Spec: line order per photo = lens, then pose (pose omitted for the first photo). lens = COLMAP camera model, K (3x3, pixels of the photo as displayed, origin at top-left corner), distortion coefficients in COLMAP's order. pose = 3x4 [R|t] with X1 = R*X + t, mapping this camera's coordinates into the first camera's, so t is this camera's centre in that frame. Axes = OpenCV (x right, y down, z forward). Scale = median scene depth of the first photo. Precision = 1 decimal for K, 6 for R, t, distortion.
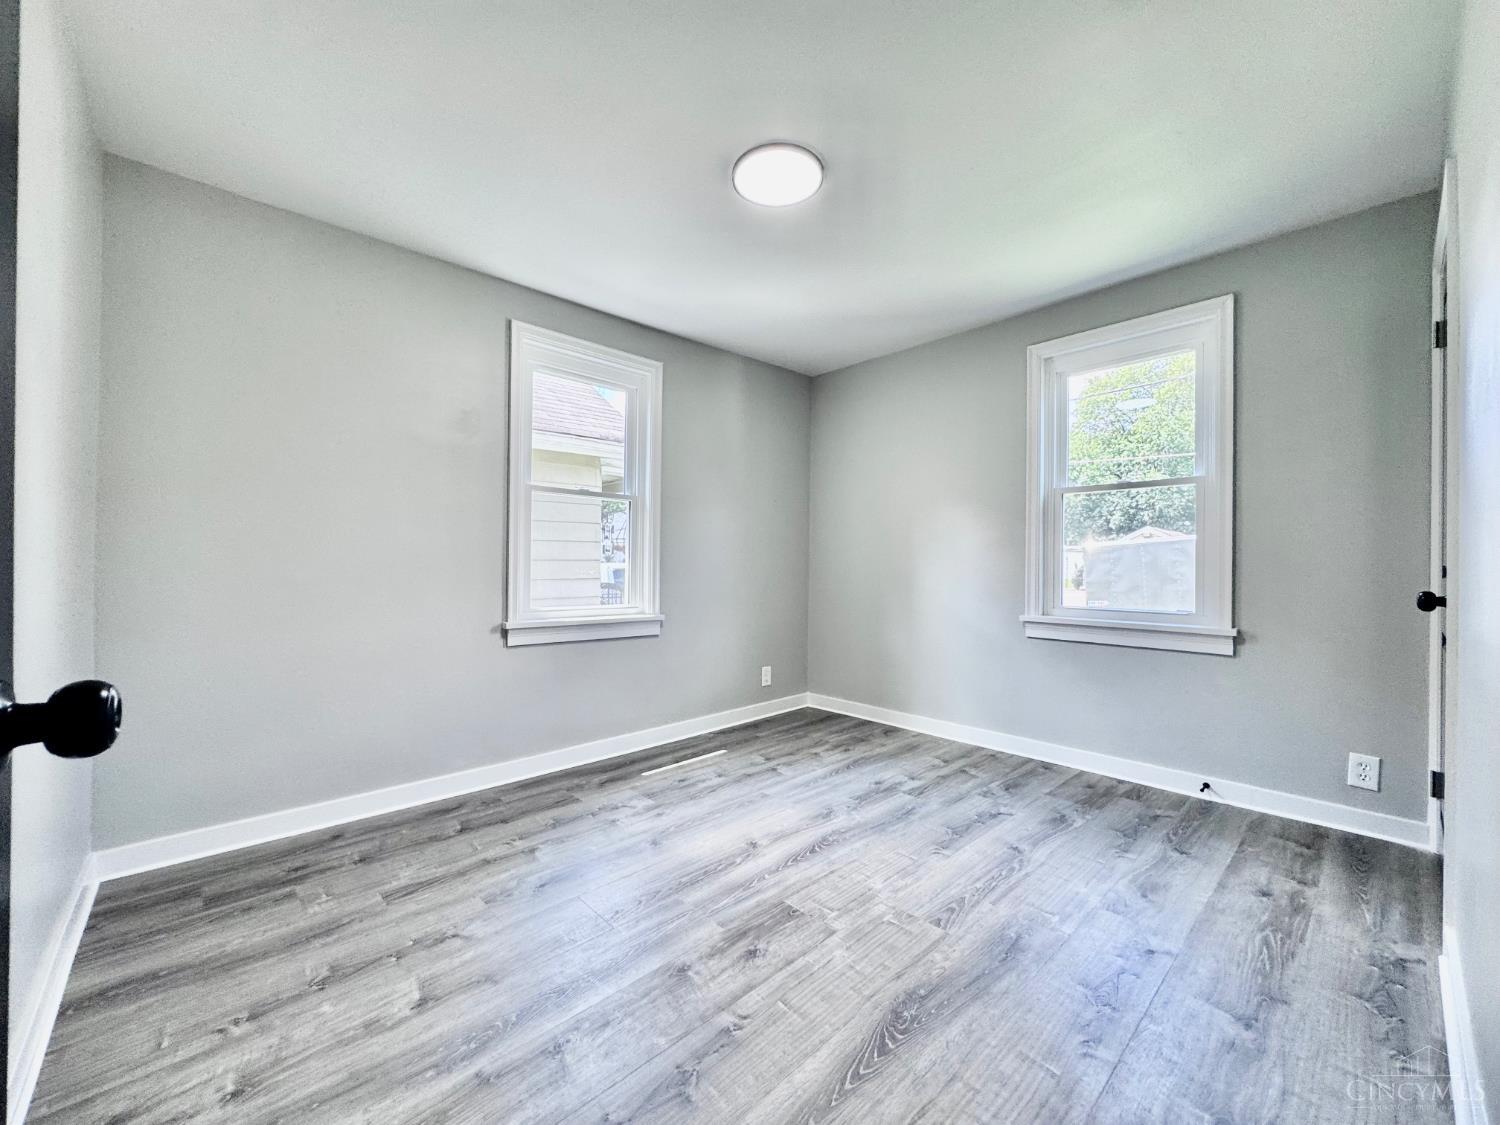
lens RADIAL K [[599.7, 0, 748.4], [0, 599.7, 562.2], [0, 0, 1]] dist [-0.004040, 0.000531]
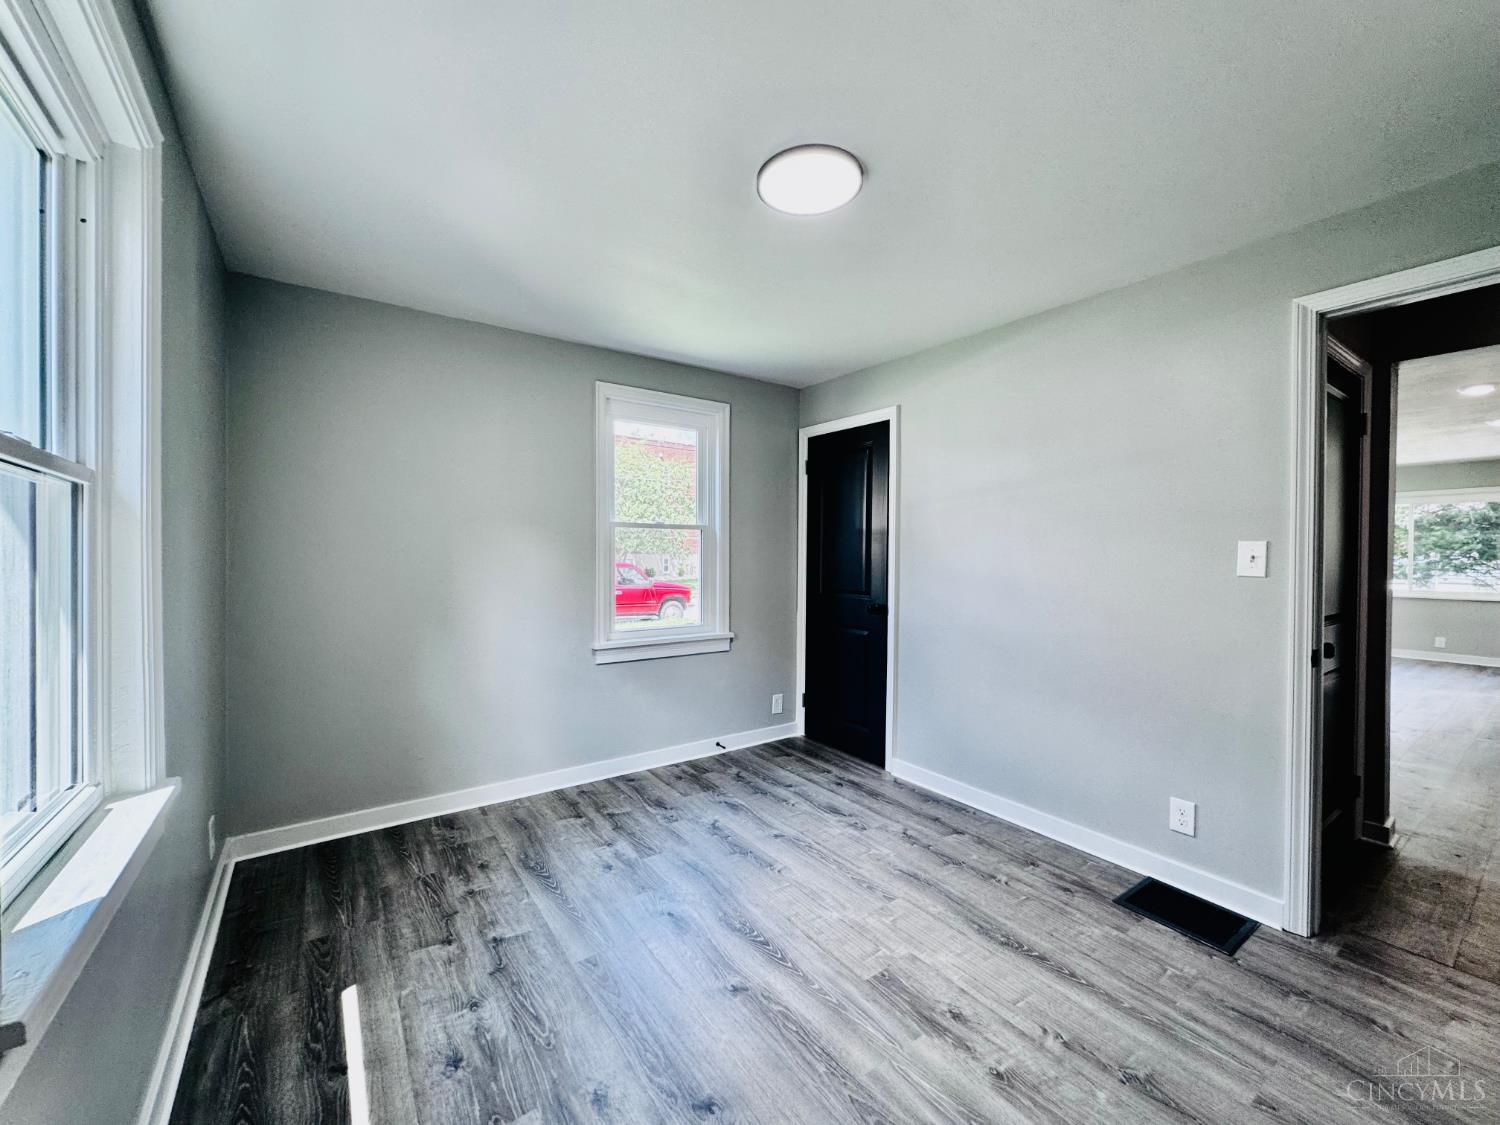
lens RADIAL K [[599.7, 0, 748.4], [0, 599.7, 562.2], [0, 0, 1]] dist [-0.004040, 0.000531]
pose [[0.126169, -0.014878, 0.991897, -0.621379], [-0.007483, 0.999845, 0.015949, -0.081594], [-0.991981, -0.009434, 0.126038, 0.733746]]
